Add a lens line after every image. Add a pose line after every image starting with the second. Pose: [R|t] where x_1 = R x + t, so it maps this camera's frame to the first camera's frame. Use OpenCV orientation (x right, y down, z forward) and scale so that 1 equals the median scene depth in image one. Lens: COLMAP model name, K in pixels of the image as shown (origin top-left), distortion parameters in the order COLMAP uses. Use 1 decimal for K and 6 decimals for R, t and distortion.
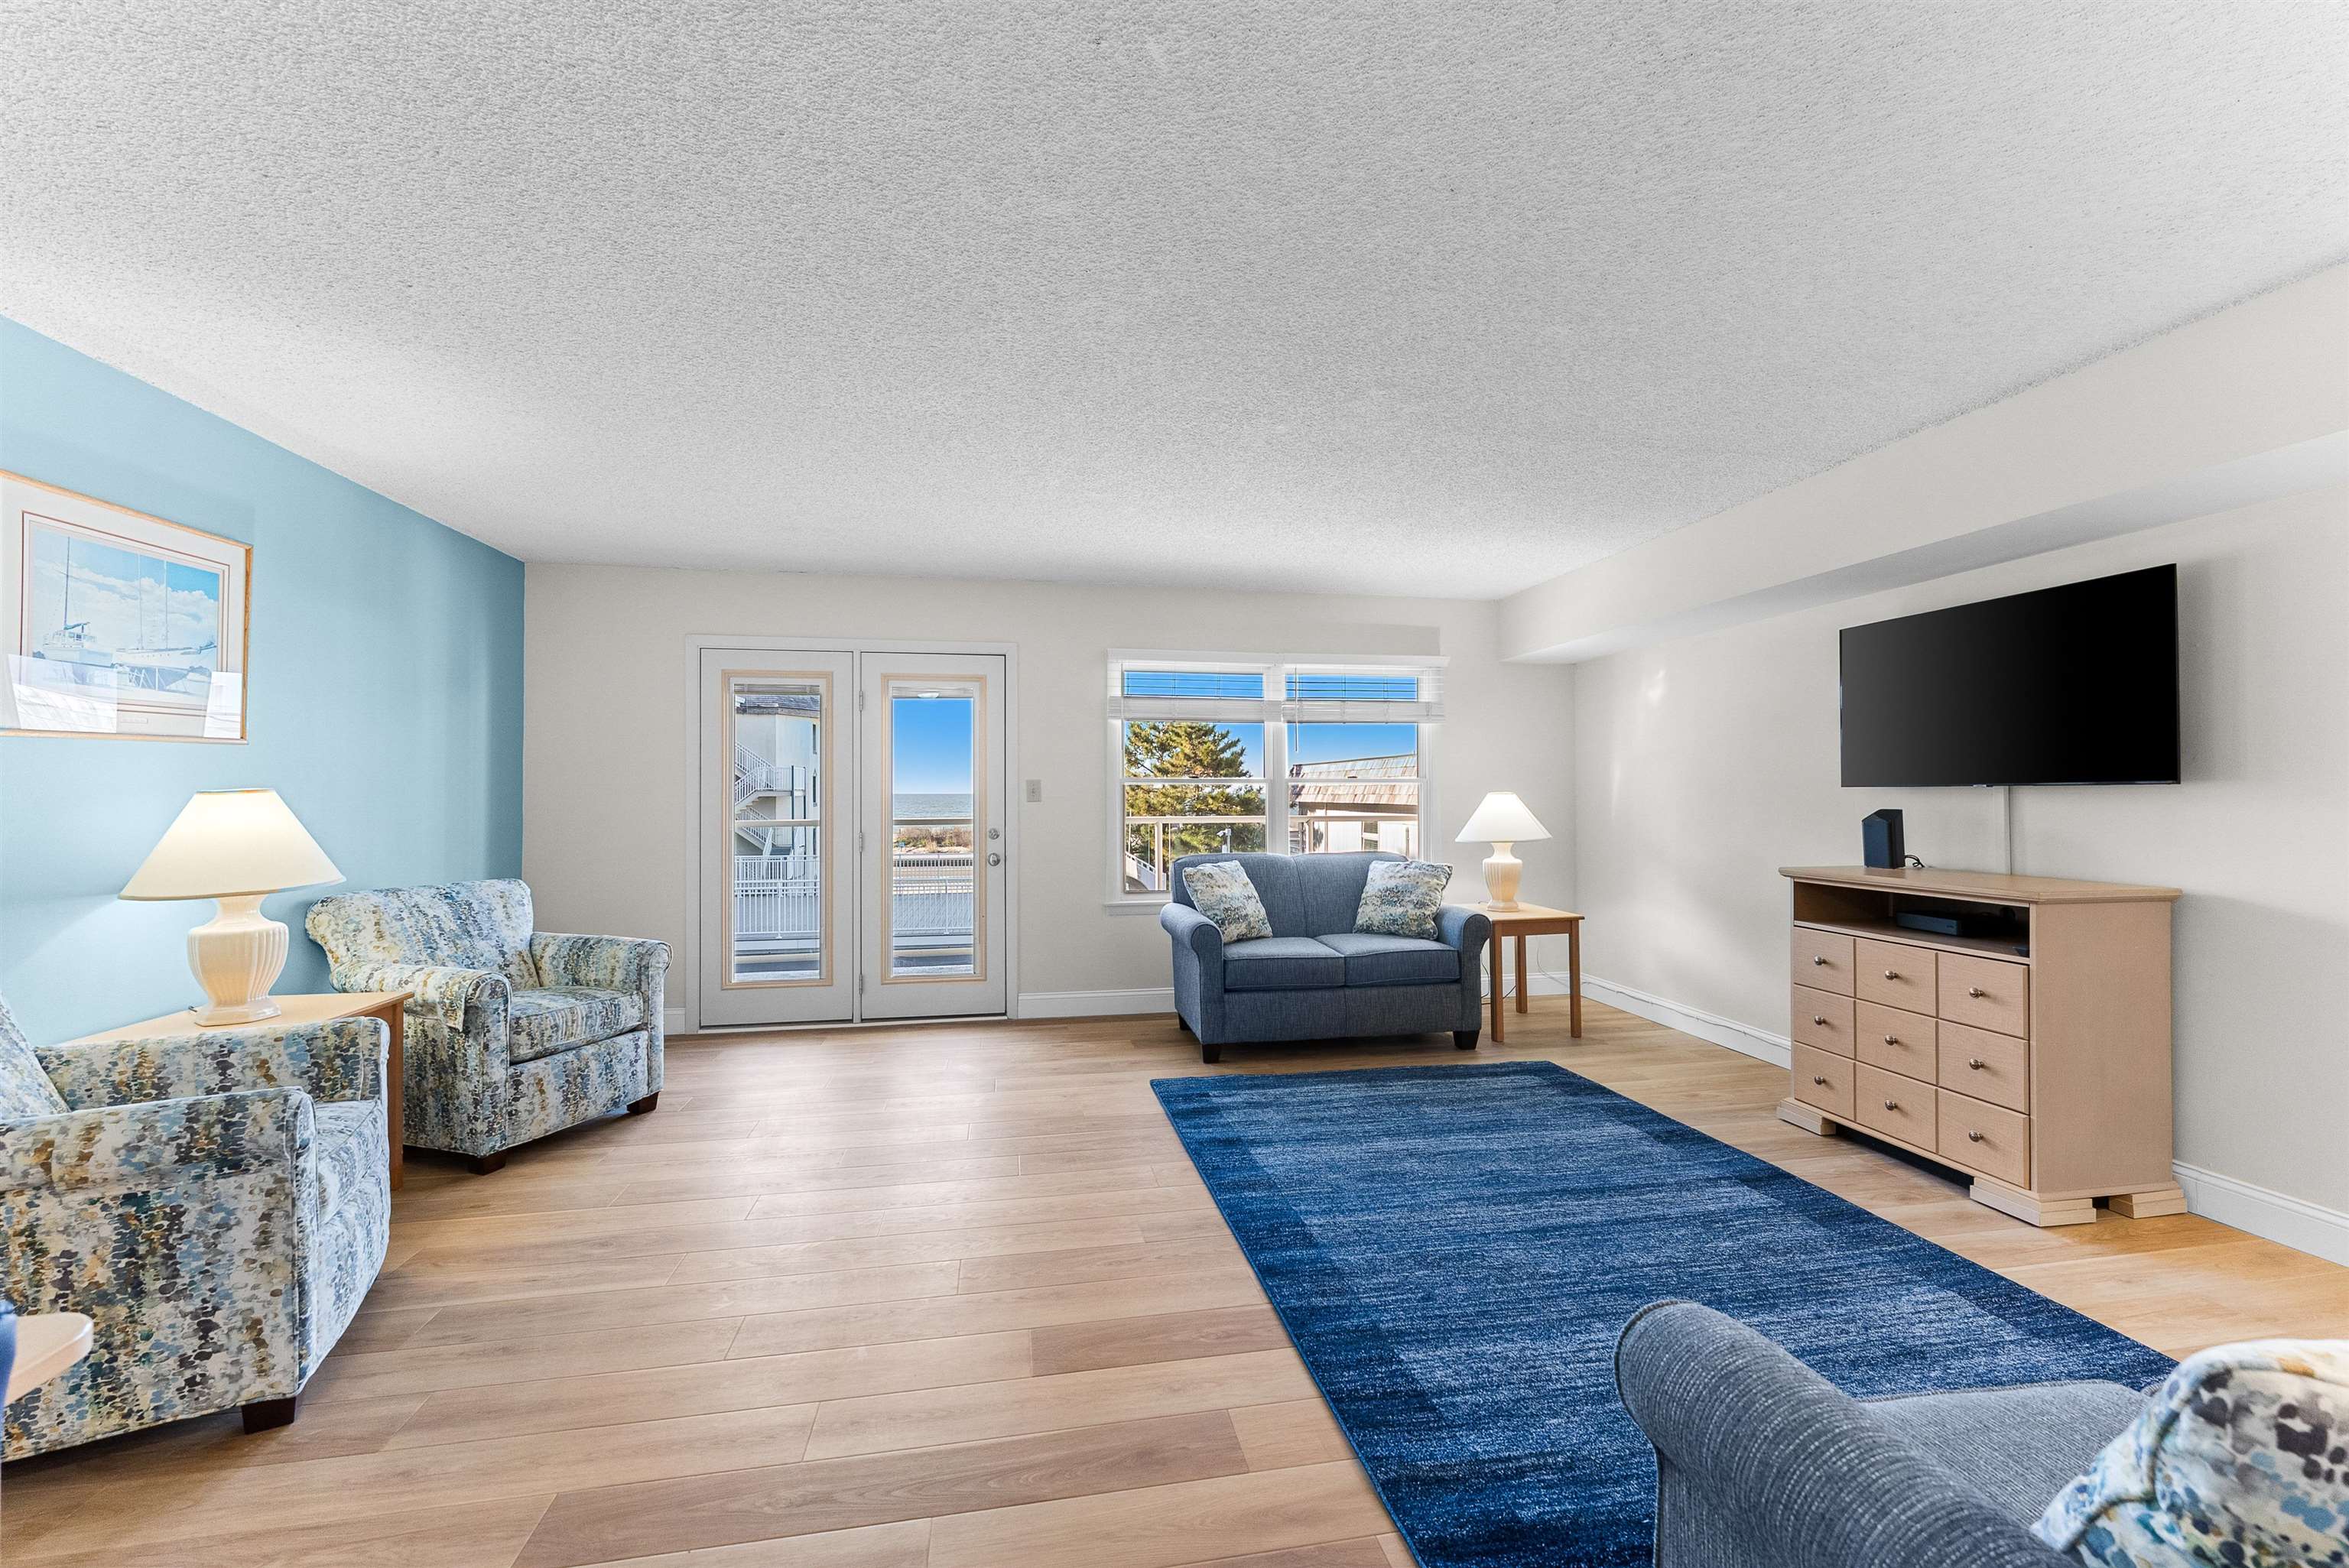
lens RADIAL K [[959.6, 0, 1183.8], [0, 959.6, 779.1], [0, 0, 1]] dist [-0.000040, -0.000282]
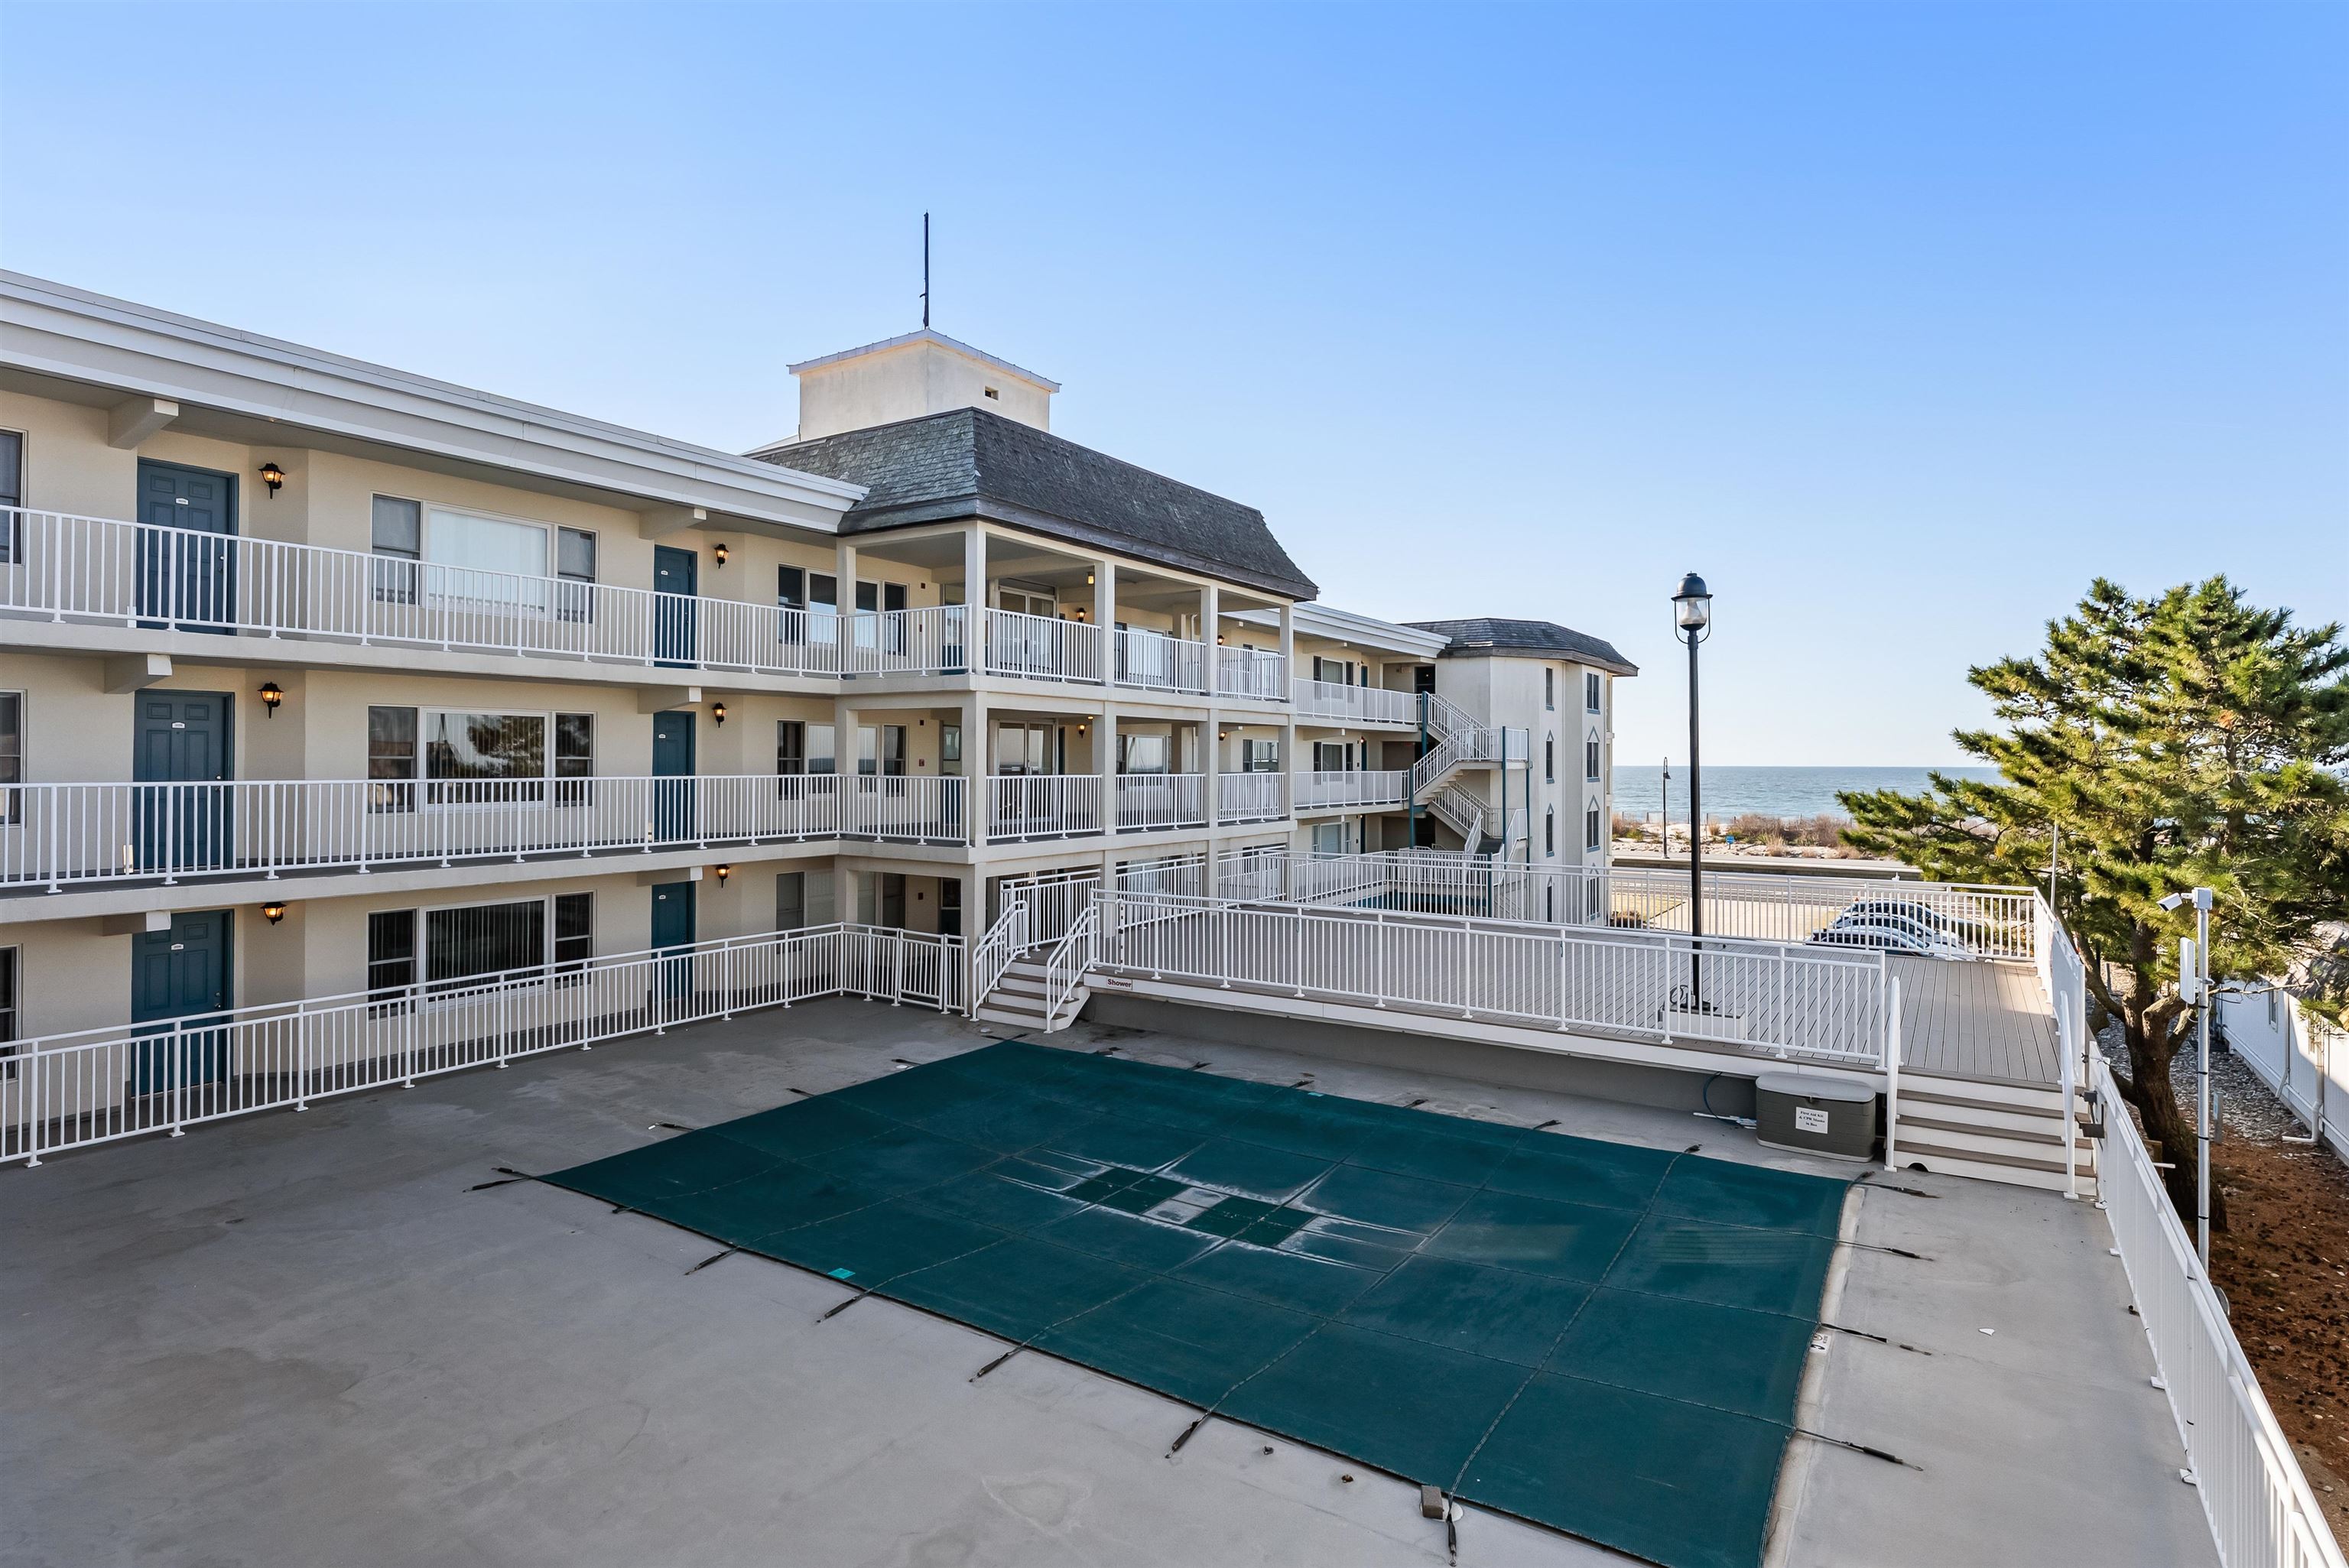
lens RADIAL K [[1198.8, 0, 1182.3], [0, 1198.8, 760.6], [0, 0, 1]] dist [0.003493, -0.000951]
pose [[0.728748, 0.005104, -0.684763, 0.269551], [0.002464, 0.999946, 0.010075, 0.016626], [0.684777, -0.009029, 0.728696, 1.791248]]
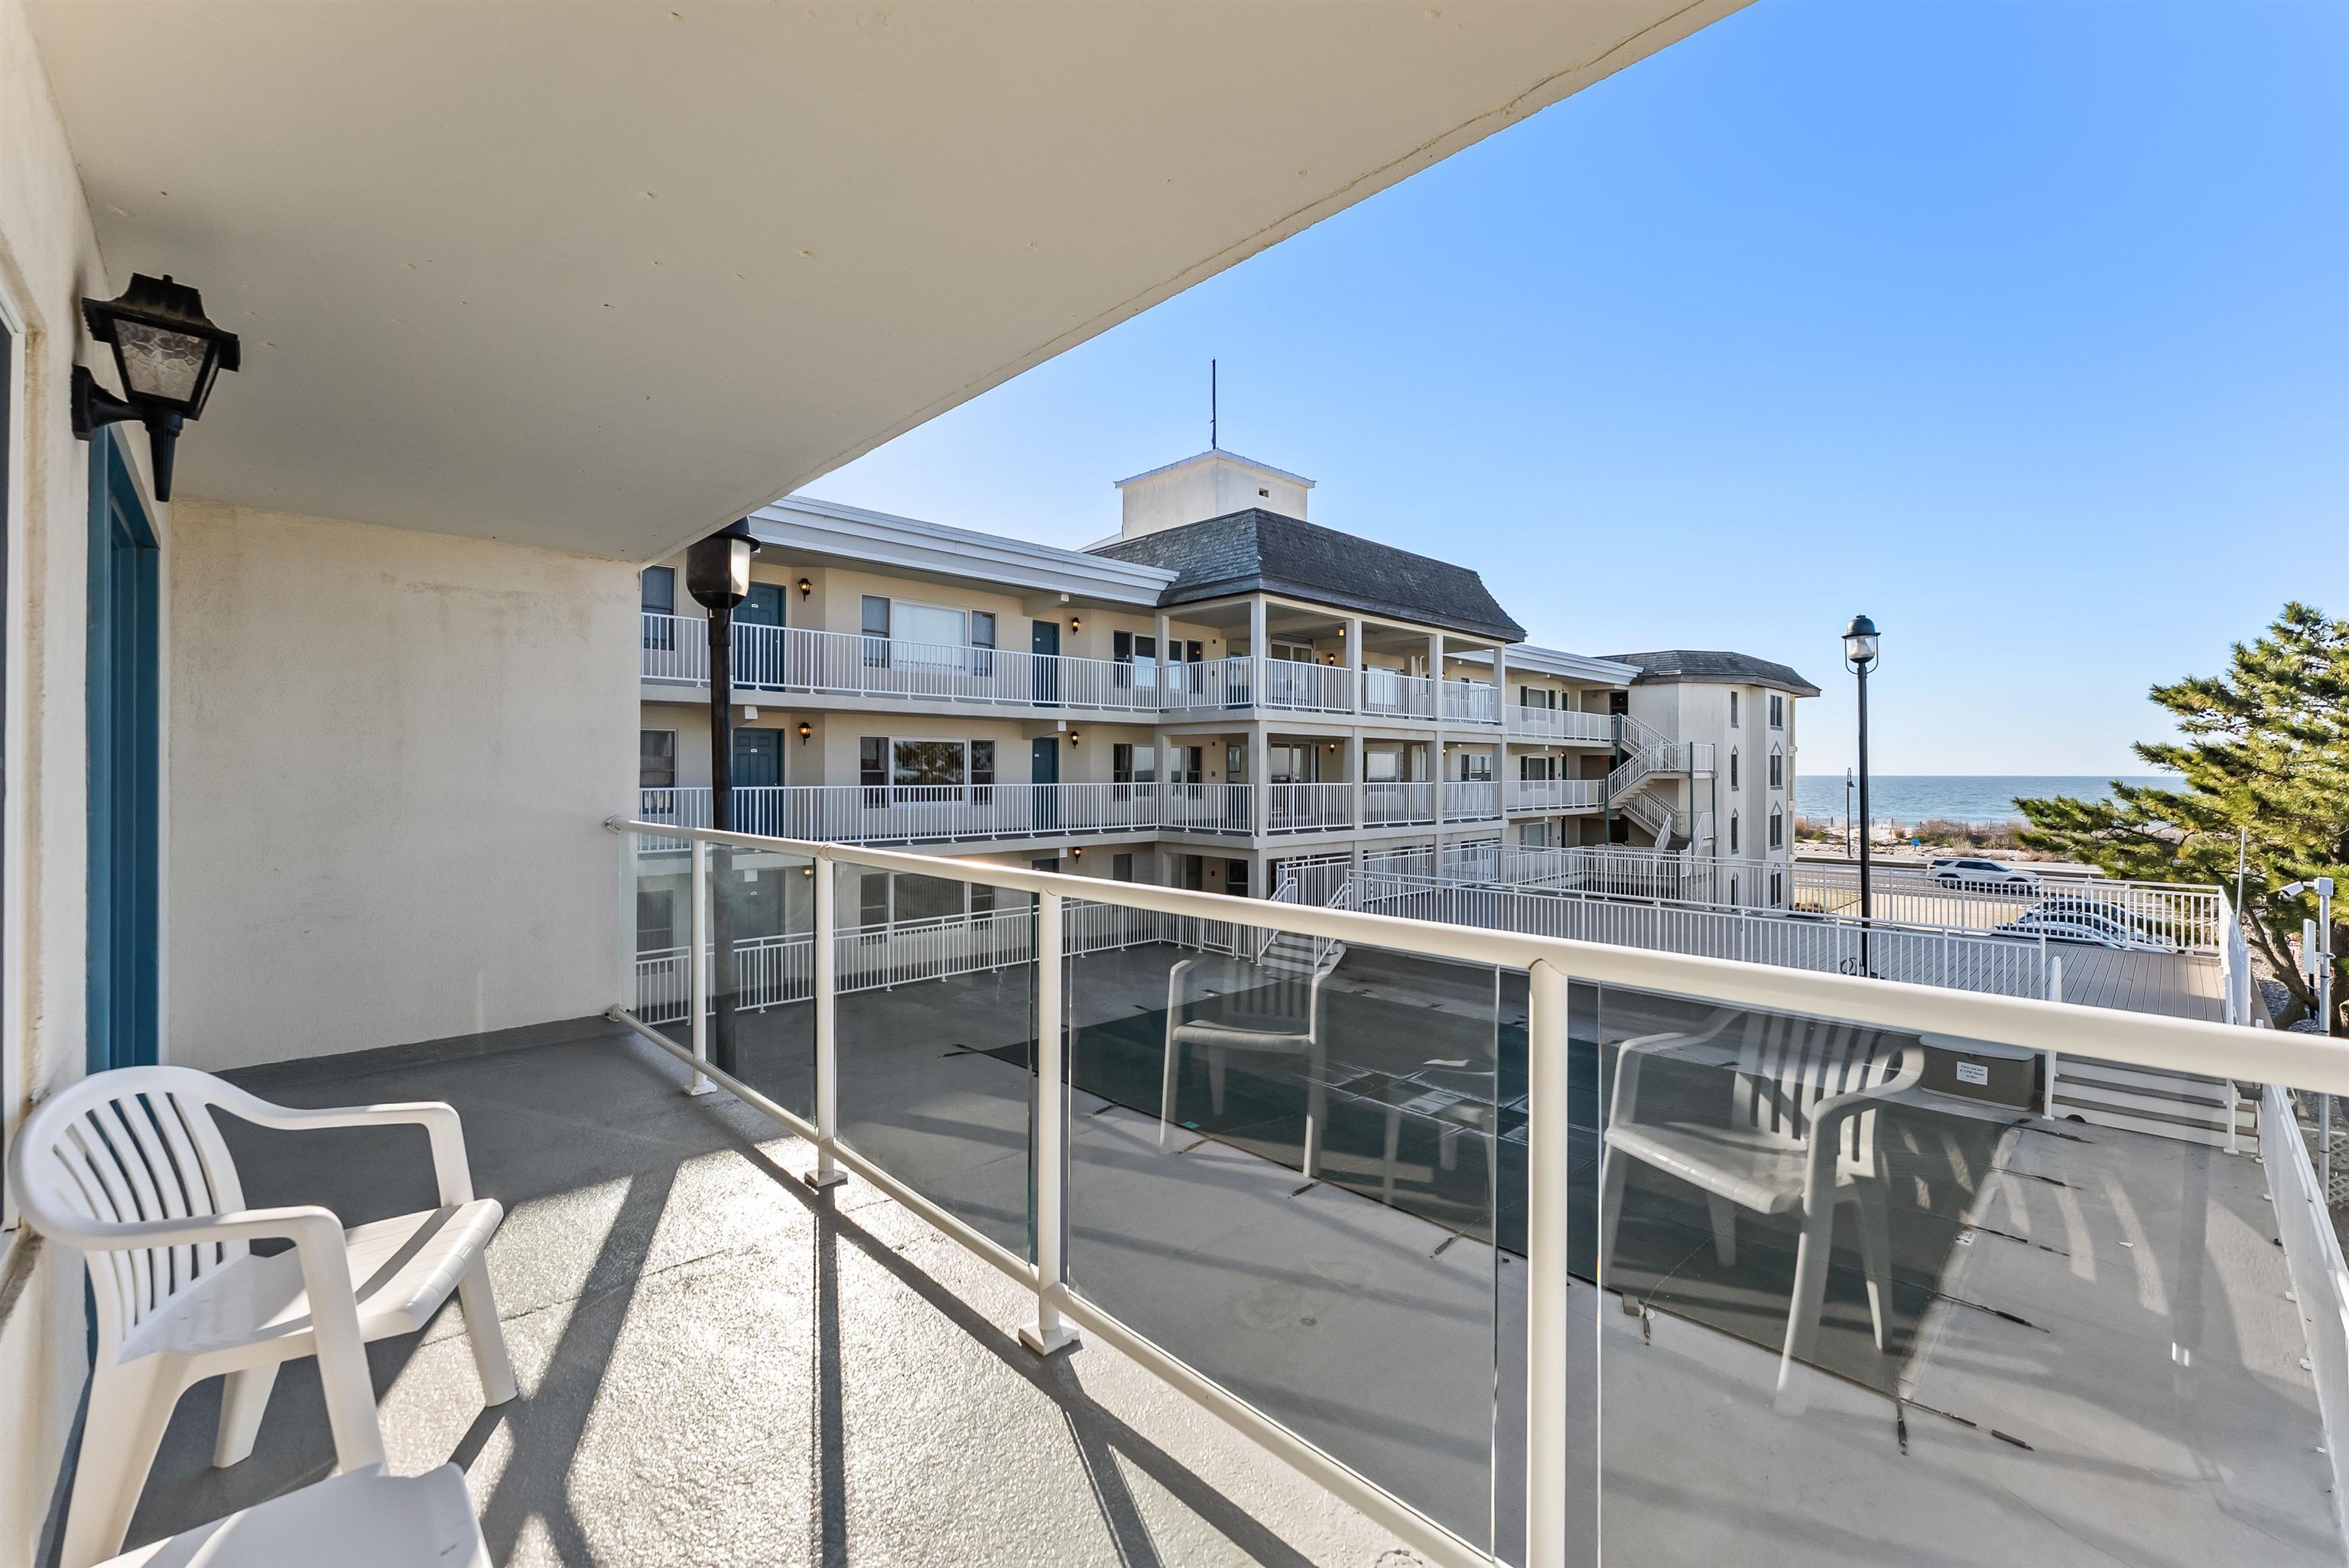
lens RADIAL K [[959.6, 0, 1177.3], [0, 959.6, 775.0], [0, 0, 1]] dist [-0.000040, -0.000282]
pose [[0.553217, 0.006703, -0.833010, 0.421635], [0.006534, 0.999902, 0.012385, 0.010513], [0.833011, -0.012294, 0.553119, 1.522232]]
